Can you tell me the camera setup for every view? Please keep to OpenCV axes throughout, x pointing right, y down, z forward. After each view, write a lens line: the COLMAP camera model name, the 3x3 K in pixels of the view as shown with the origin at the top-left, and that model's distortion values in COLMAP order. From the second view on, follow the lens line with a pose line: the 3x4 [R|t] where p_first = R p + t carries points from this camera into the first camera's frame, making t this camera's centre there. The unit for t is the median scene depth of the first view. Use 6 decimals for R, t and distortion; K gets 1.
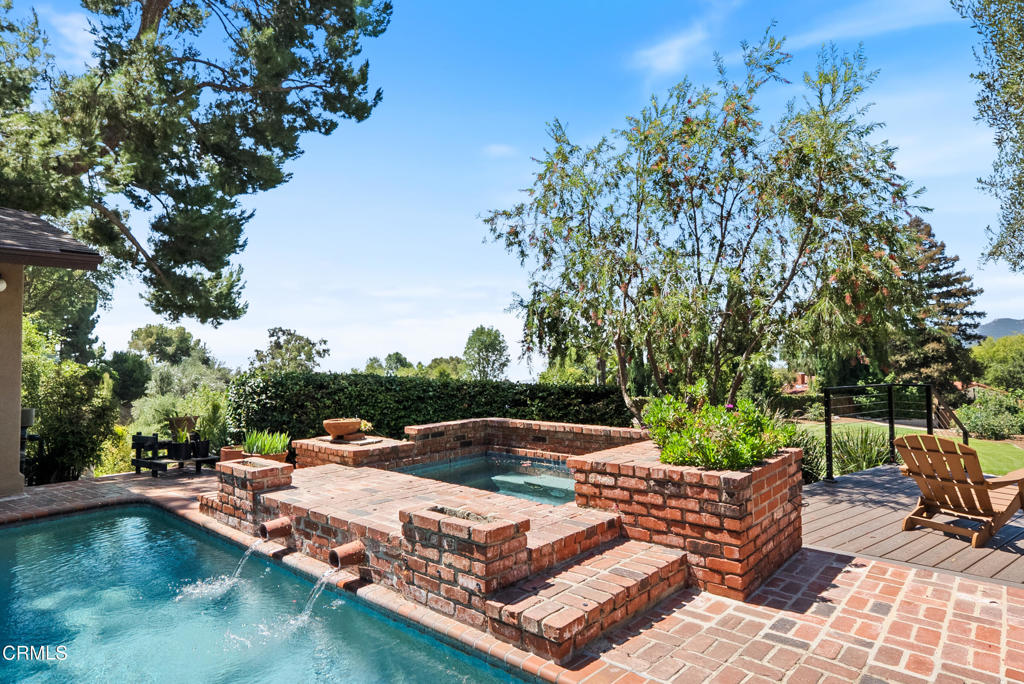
lens RADIAL K [[570.2, 0, 517.5], [0, 570.2, 336.5], [0, 0, 1]] dist [-0.000290, -0.001073]
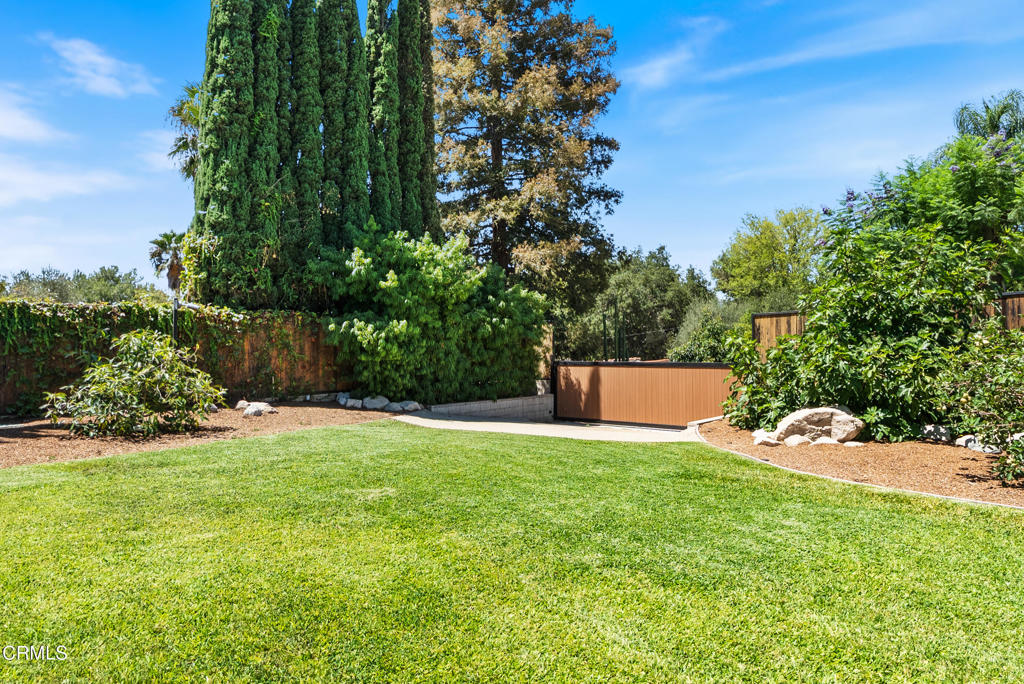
lens RADIAL K [[702.2, 0, 514.3], [0, 702.2, 314.3], [0, 0, 1]] dist [0.002049, 0.000296]
pose [[0.710896, 0.034977, 0.702427, 0.403095], [-0.029010, 0.999371, -0.020403, 0.099535], [-0.702699, -0.005874, 0.711463, 0.678631]]
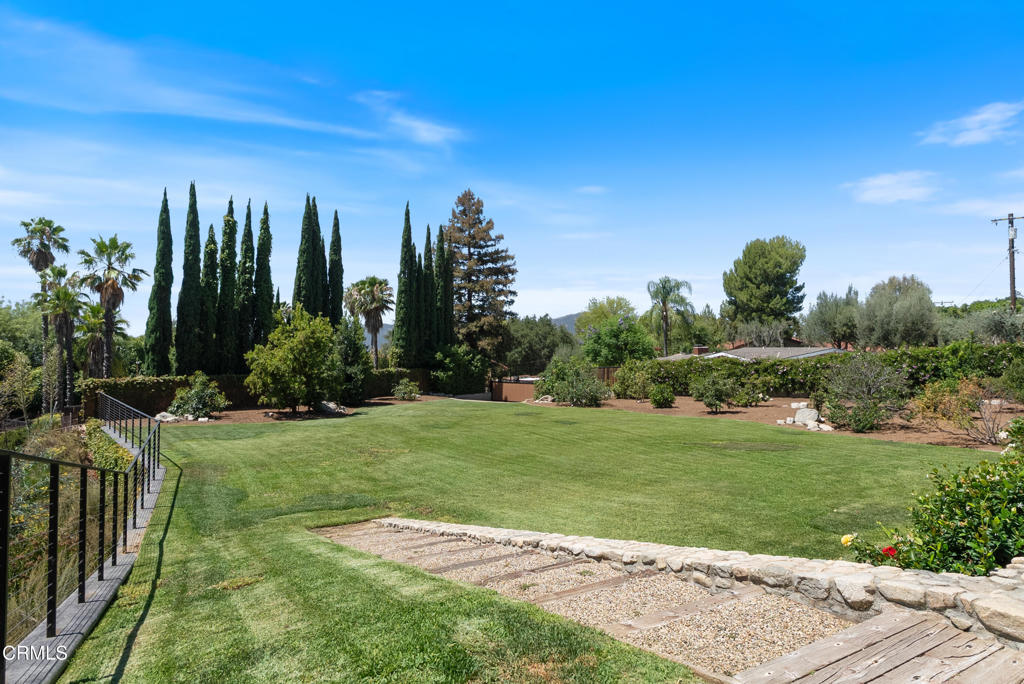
lens RADIAL K [[570.2, 0, 515.8], [0, 570.2, 335.7], [0, 0, 1]] dist [-0.000290, -0.001073]
pose [[0.630715, 0.031126, 0.775390, -0.009655], [-0.042851, 0.999068, -0.005249, 0.046491], [-0.774830, -0.029916, 0.631461, 0.320732]]
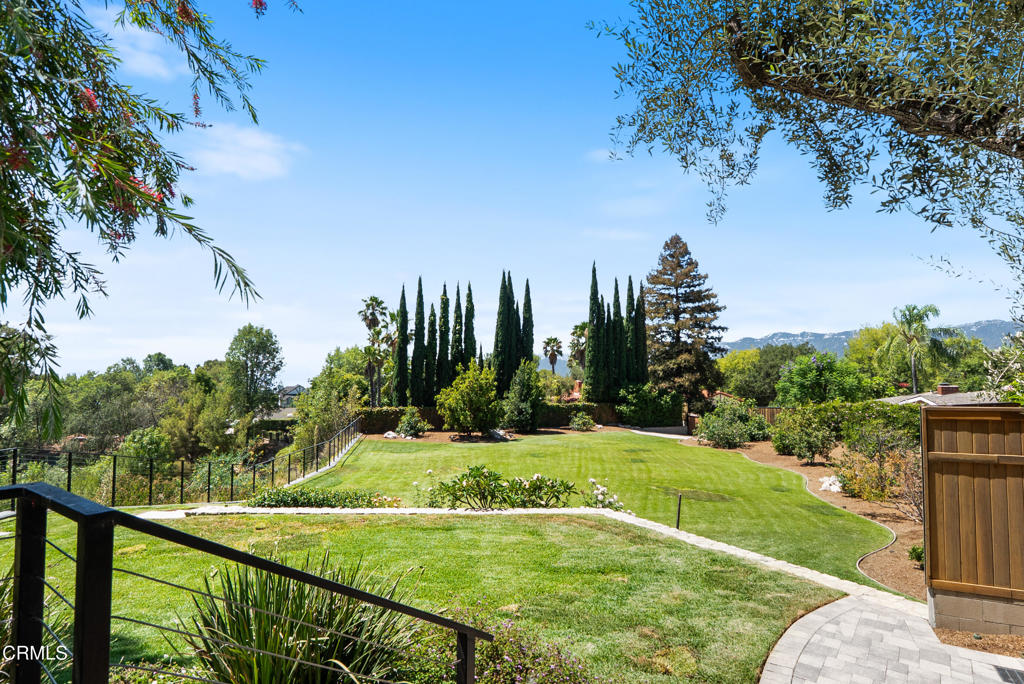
lens RADIAL K [[570.2, 0, 510.1], [0, 570.2, 338.6], [0, 0, 1]] dist [-0.000290, -0.001073]
pose [[0.950863, 0.030299, 0.308125, 0.089659], [-0.028417, 0.999540, -0.010597, 0.003045], [-0.308304, 0.001320, 0.951287, 0.090607]]
